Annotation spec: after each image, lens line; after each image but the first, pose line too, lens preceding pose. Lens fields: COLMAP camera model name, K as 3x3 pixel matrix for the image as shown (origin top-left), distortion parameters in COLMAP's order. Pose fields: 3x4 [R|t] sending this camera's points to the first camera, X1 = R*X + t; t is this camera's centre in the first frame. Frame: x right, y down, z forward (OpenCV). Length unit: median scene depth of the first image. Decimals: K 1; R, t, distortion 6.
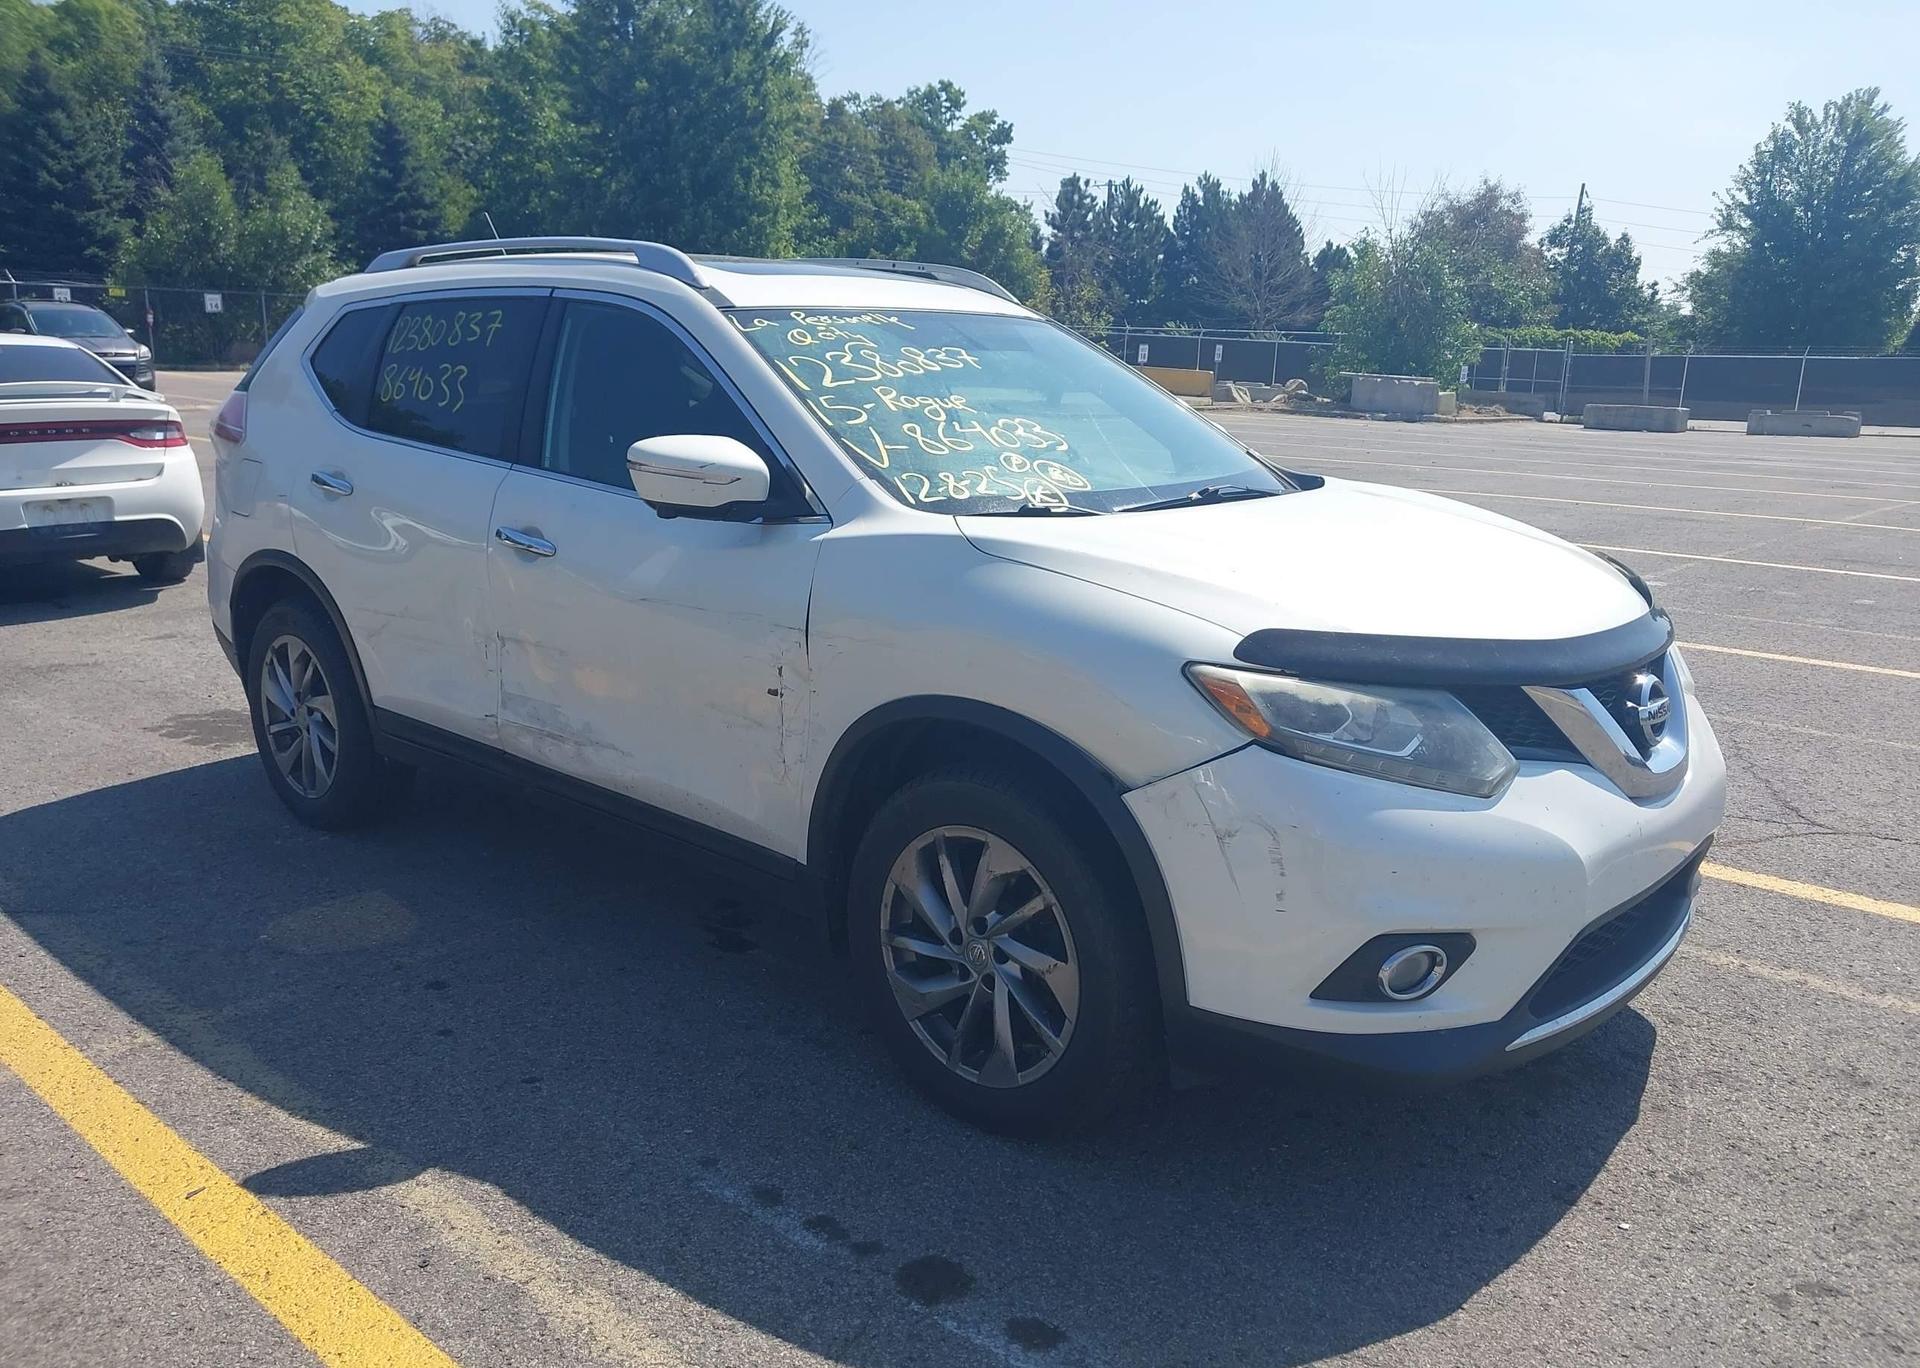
lens RADIAL K [[1512.6, 0, 965.5], [0, 1512.6, 675.0], [0, 0, 1]] dist [0.013257, 0.001921]
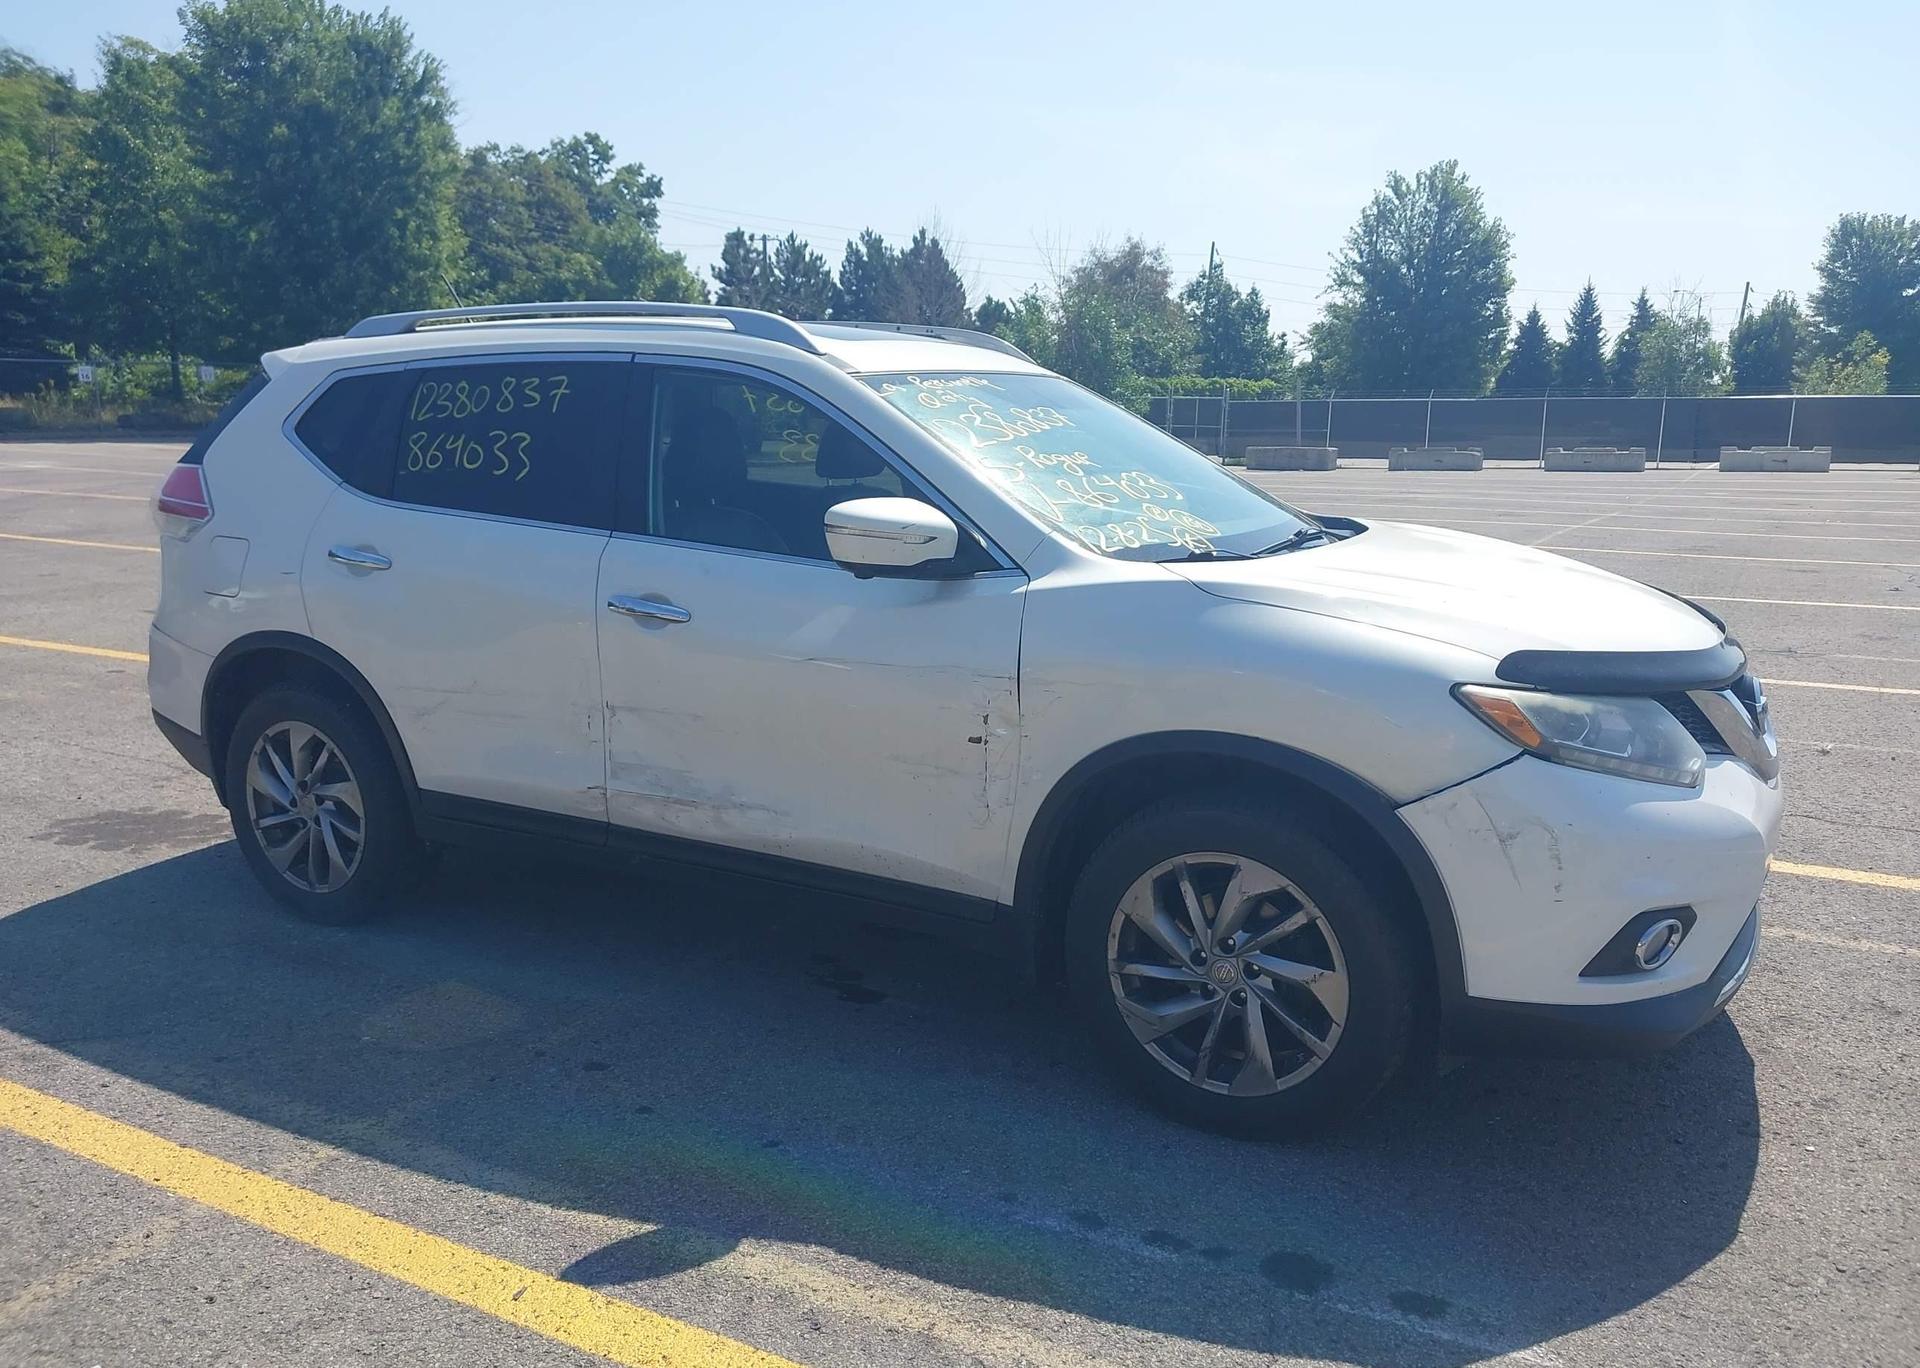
lens RADIAL K [[1507.0, 0, 960.0], [0, 1507.0, 684.0], [0, 0, 1]] dist [0.049935, -0.079059]
pose [[0.975697, -0.055365, 0.212014, -0.021183], [0.061108, 0.997918, -0.020628, -0.000400], [-0.210430, 0.033083, 0.977049, -0.000522]]
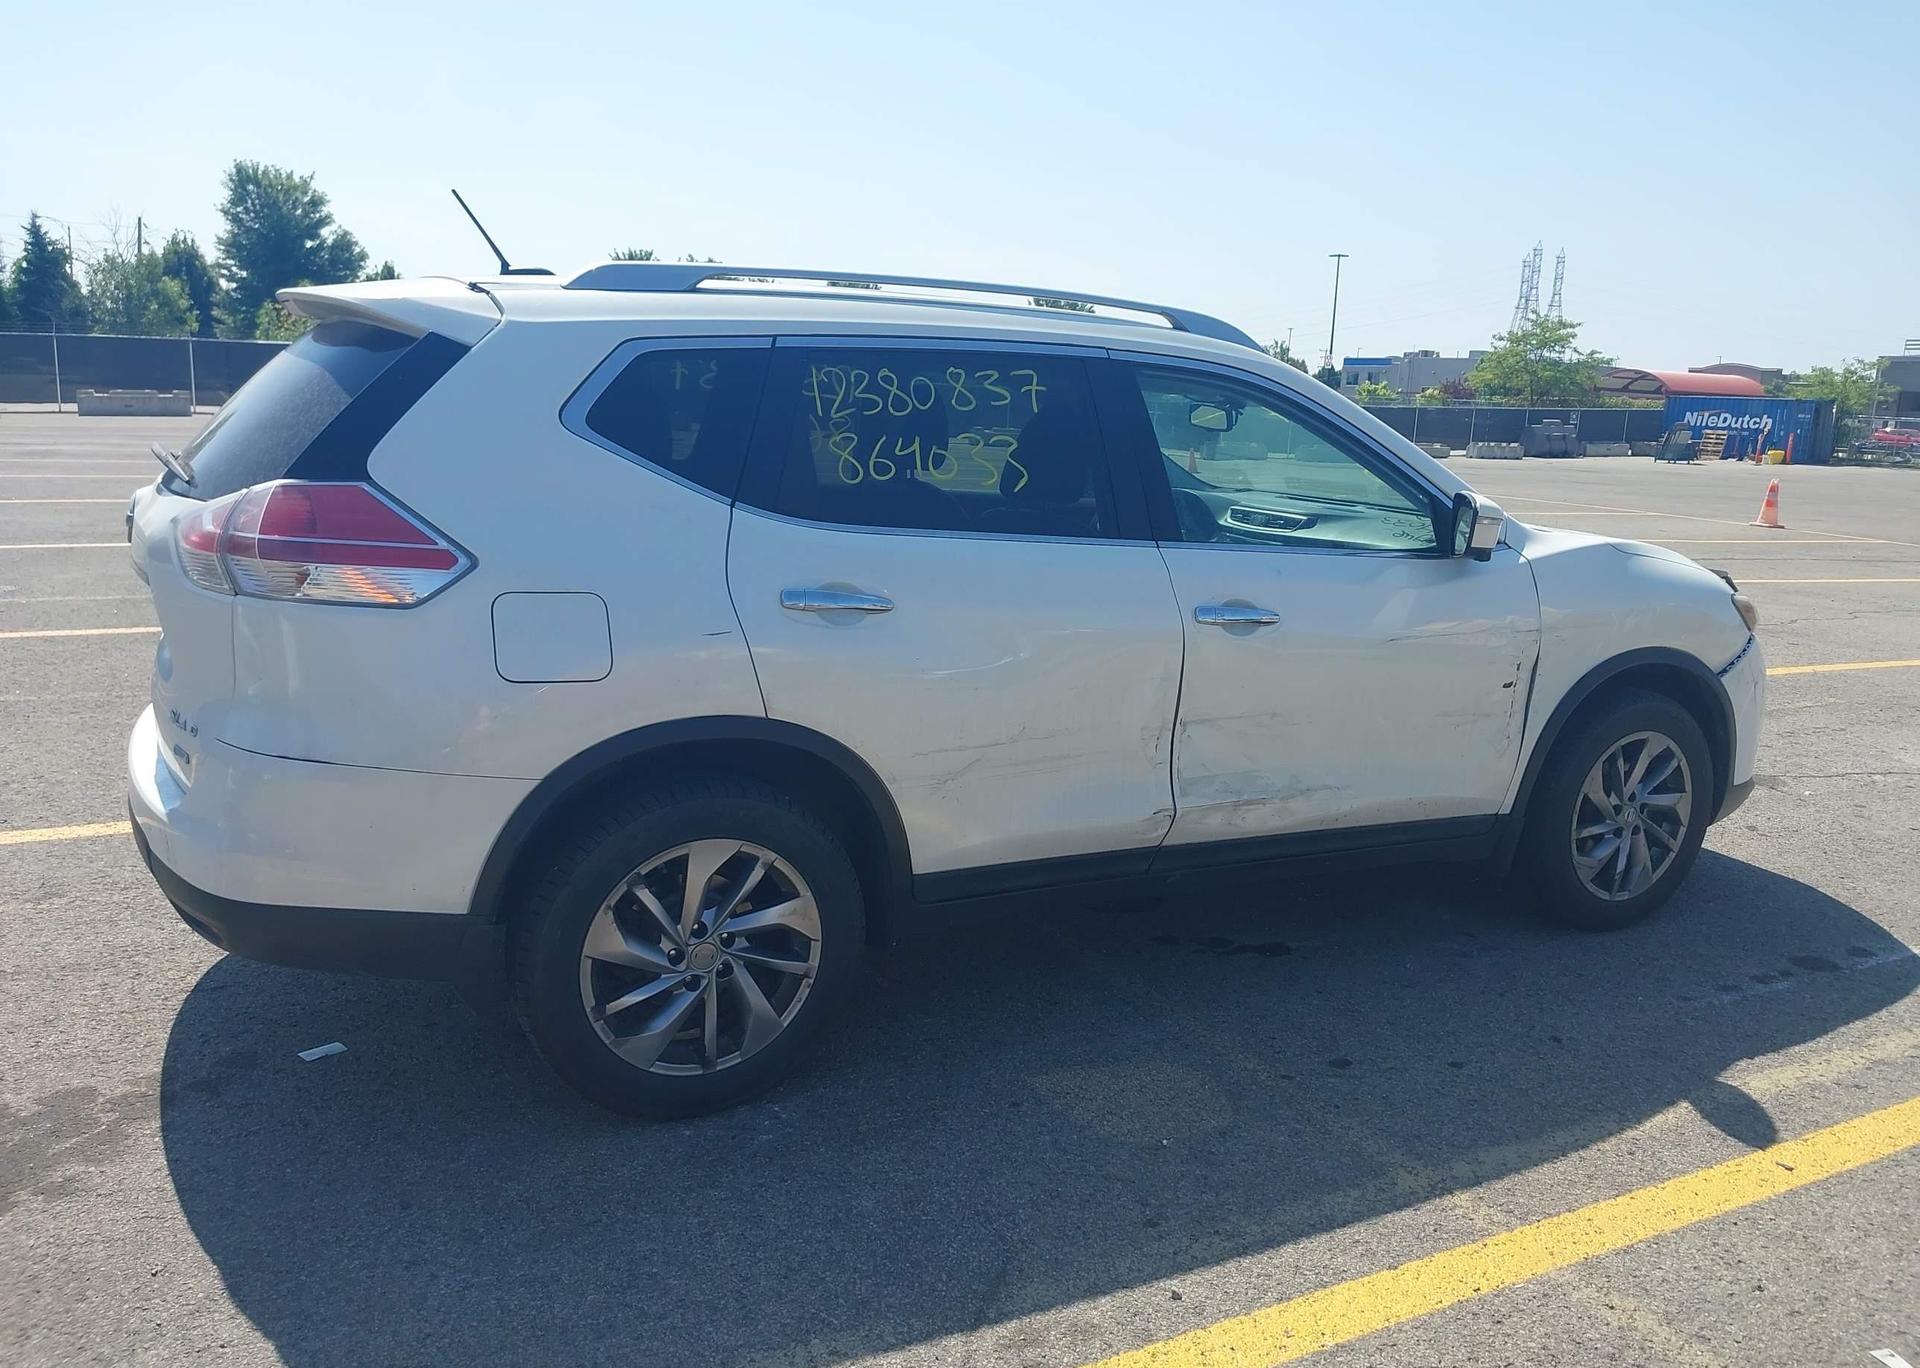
lens RADIAL K [[1507.0, 0, 960.0], [0, 1507.0, 684.0], [0, 0, 1]] dist [0.049935, -0.079059]
pose [[0.356961, -0.190025, 0.914587, -0.088026], [0.164406, 0.976587, 0.138740, -0.014697], [-0.919538, 0.100839, 0.379844, 0.055865]]
